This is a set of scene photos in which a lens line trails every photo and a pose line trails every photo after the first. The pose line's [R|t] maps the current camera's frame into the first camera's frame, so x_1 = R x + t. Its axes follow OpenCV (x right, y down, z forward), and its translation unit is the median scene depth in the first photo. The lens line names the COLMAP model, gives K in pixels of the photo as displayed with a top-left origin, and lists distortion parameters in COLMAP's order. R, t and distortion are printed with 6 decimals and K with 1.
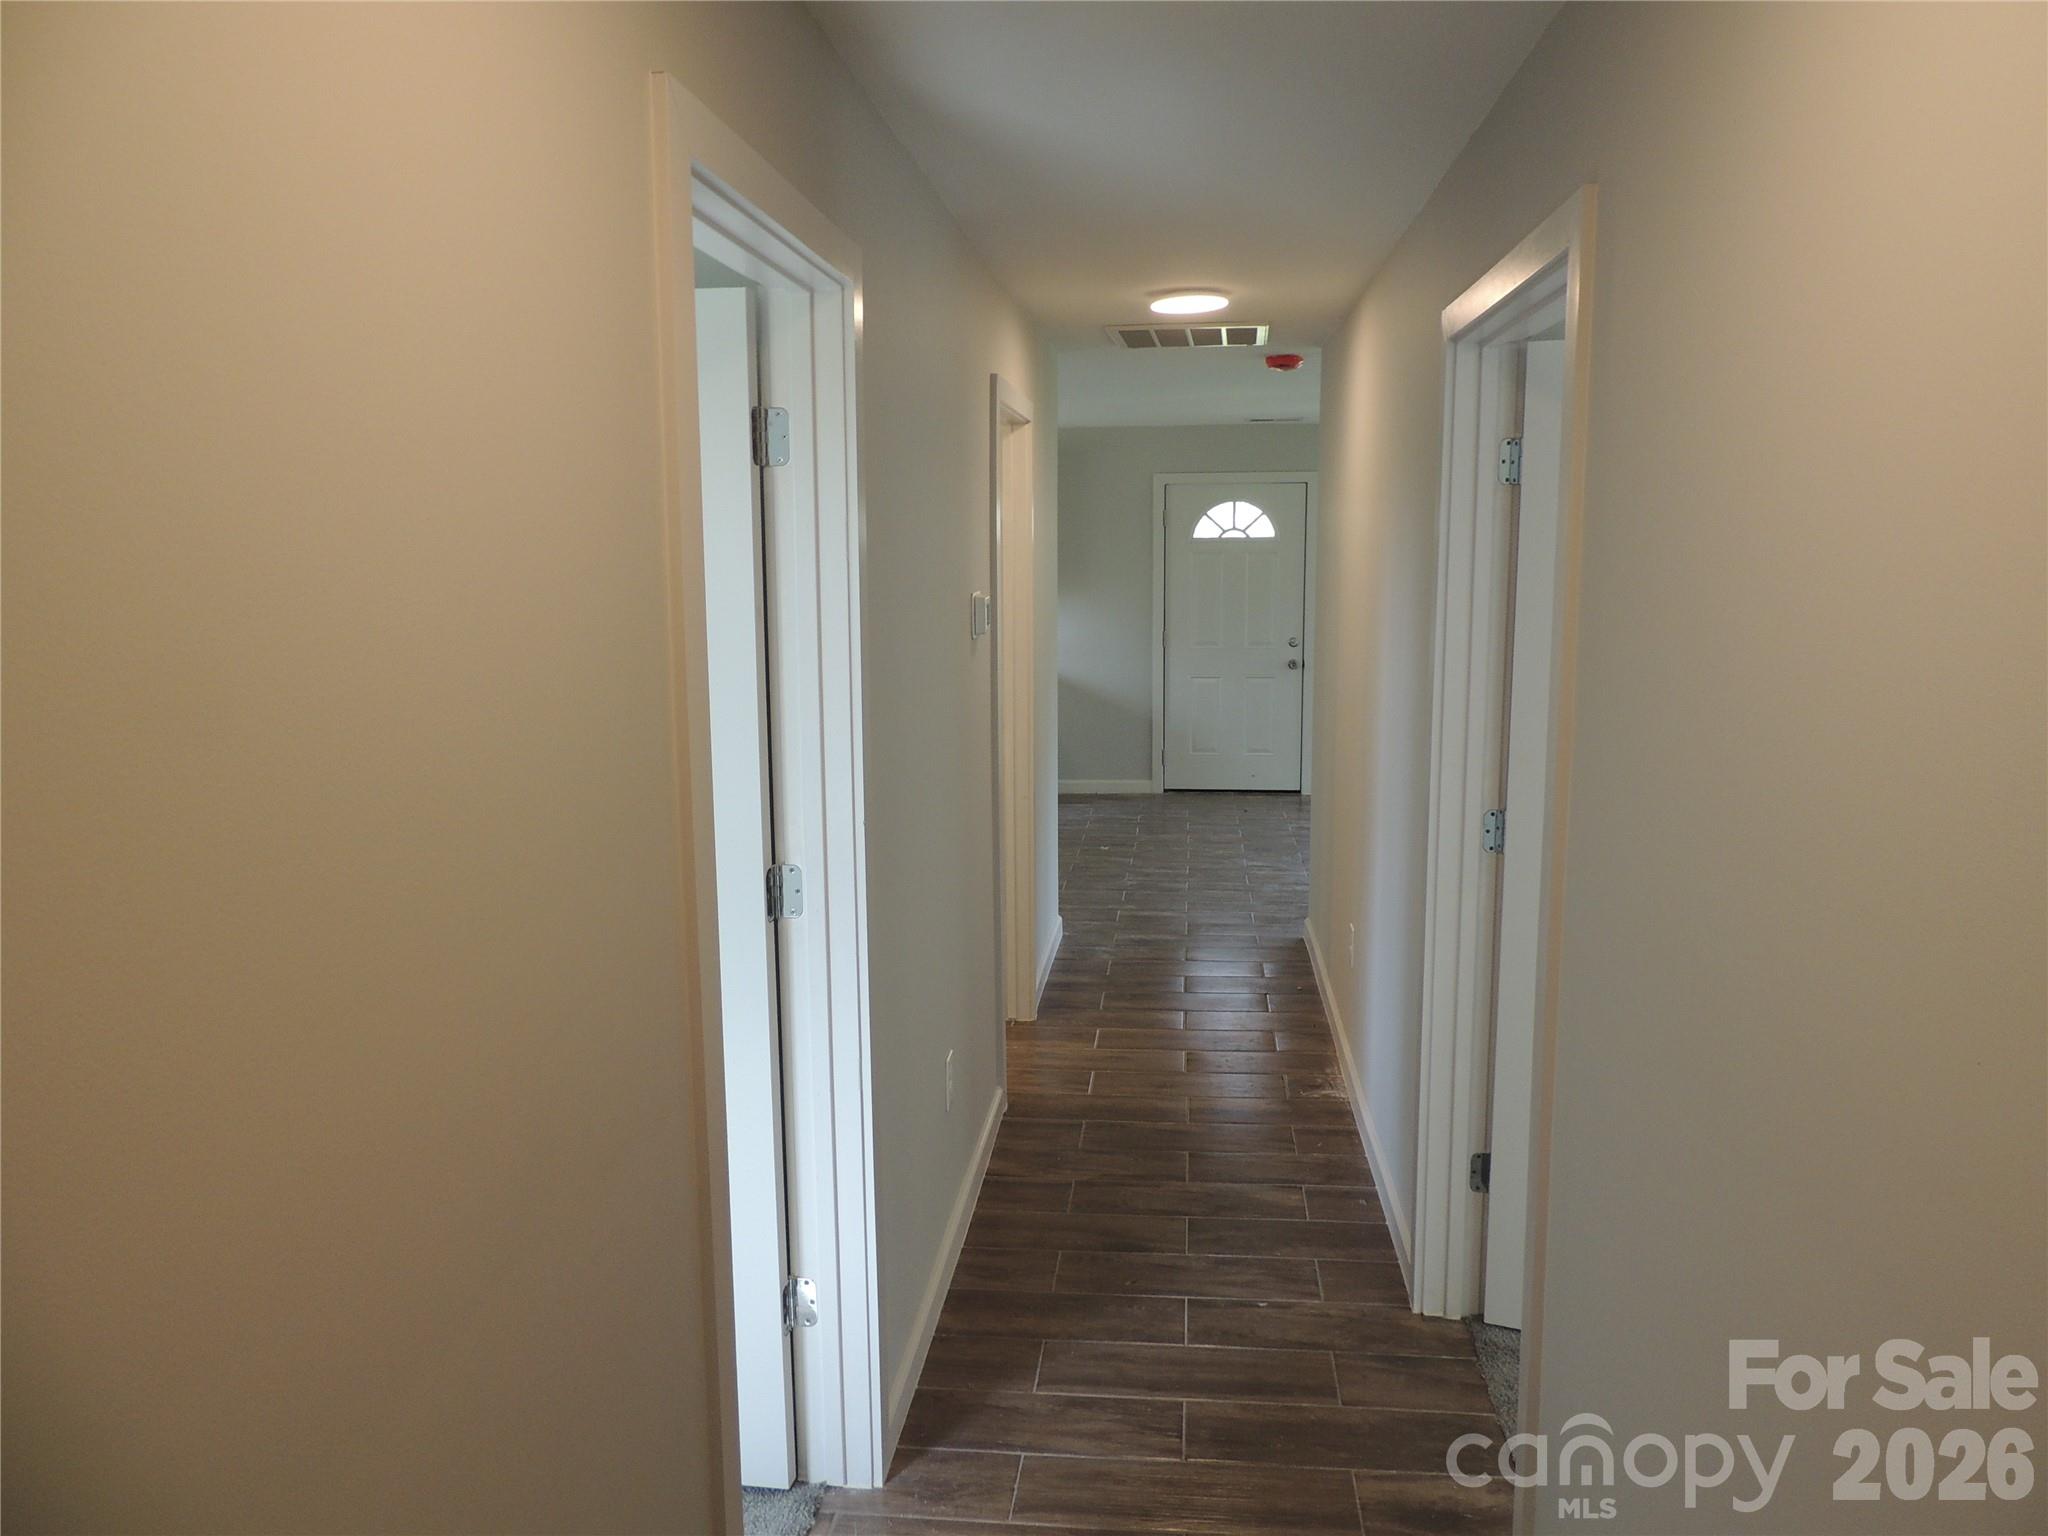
lens RADIAL K [[1476.0, 0, 1024.0], [0, 1476.0, 768.0], [0, 0, 1]] dist [0.002648, 0.000794]
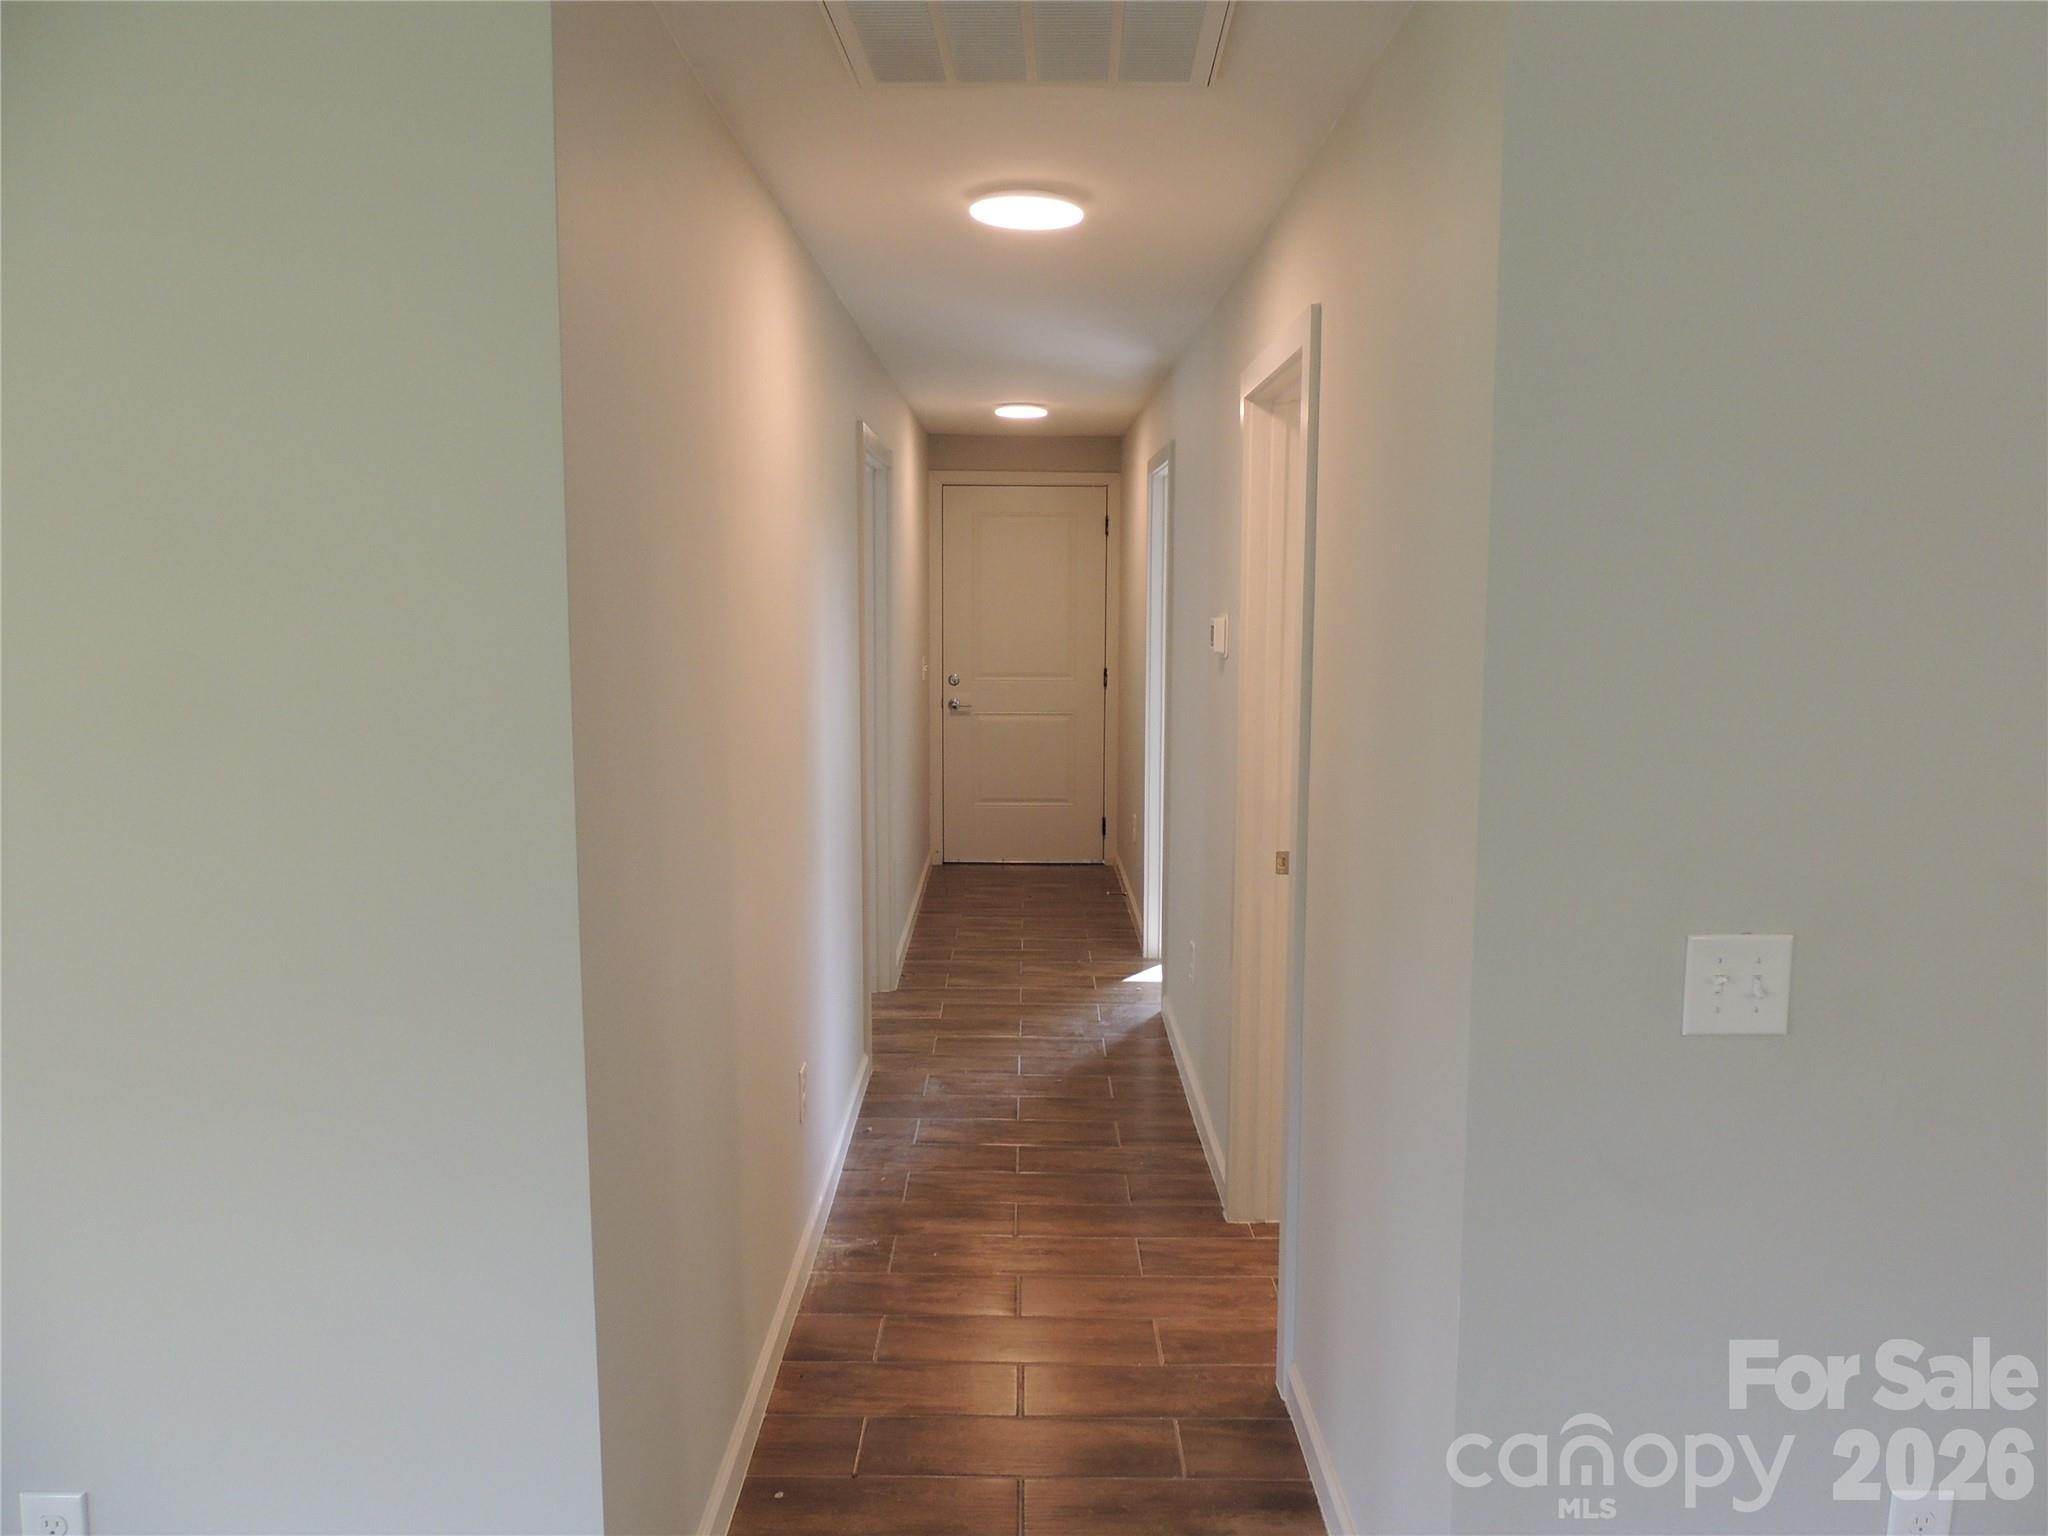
lens RADIAL K [[1468.8, 0, 1027.1], [0, 1468.8, 757.3], [0, 0, 1]] dist [-0.035446, 0.000542]
pose [[-0.993559, 0.019522, -0.111625, 0.232339], [-0.009227, 0.967842, 0.251389, -0.294157], [0.112943, 0.250799, -0.961428, 2.093067]]
